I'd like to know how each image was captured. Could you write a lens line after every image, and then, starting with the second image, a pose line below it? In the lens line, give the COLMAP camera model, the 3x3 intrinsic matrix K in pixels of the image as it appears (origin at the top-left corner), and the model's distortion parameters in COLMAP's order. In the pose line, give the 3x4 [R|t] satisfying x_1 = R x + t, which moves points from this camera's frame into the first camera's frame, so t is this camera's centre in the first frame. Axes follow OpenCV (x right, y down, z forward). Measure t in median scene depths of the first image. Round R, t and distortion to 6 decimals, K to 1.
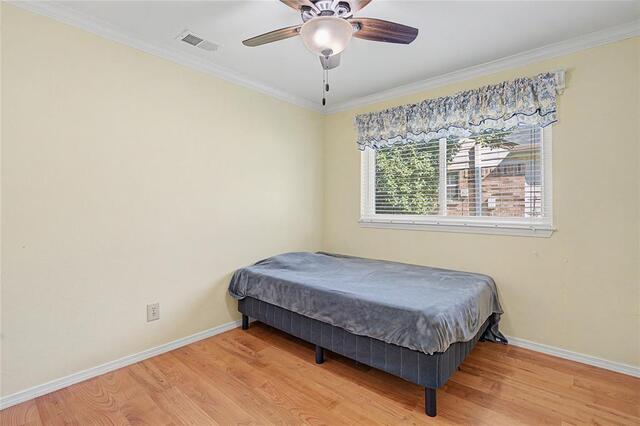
lens RADIAL K [[295.9, 0, 318.9], [0, 295.9, 206.3], [0, 0, 1]] dist [-0.012572, 0.000063]
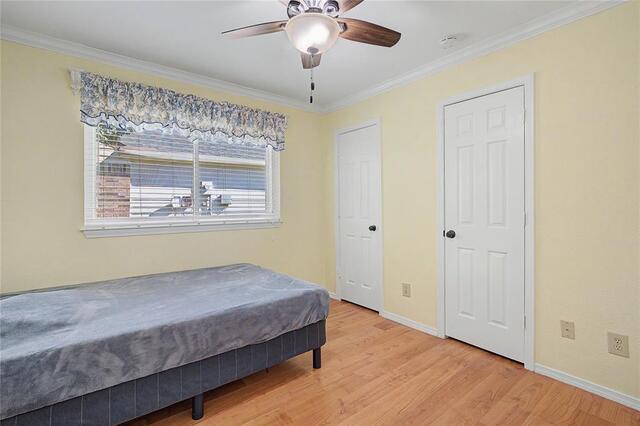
lens RADIAL K [[295.9, 0, 318.8], [0, 295.9, 210.7], [0, 0, 1]] dist [-0.012572, 0.000063]
pose [[0.192055, -0.019637, 0.981188, -0.526243], [0.006441, 0.999803, 0.018749, -0.002805], [-0.981363, 0.002719, 0.192143, 0.445277]]
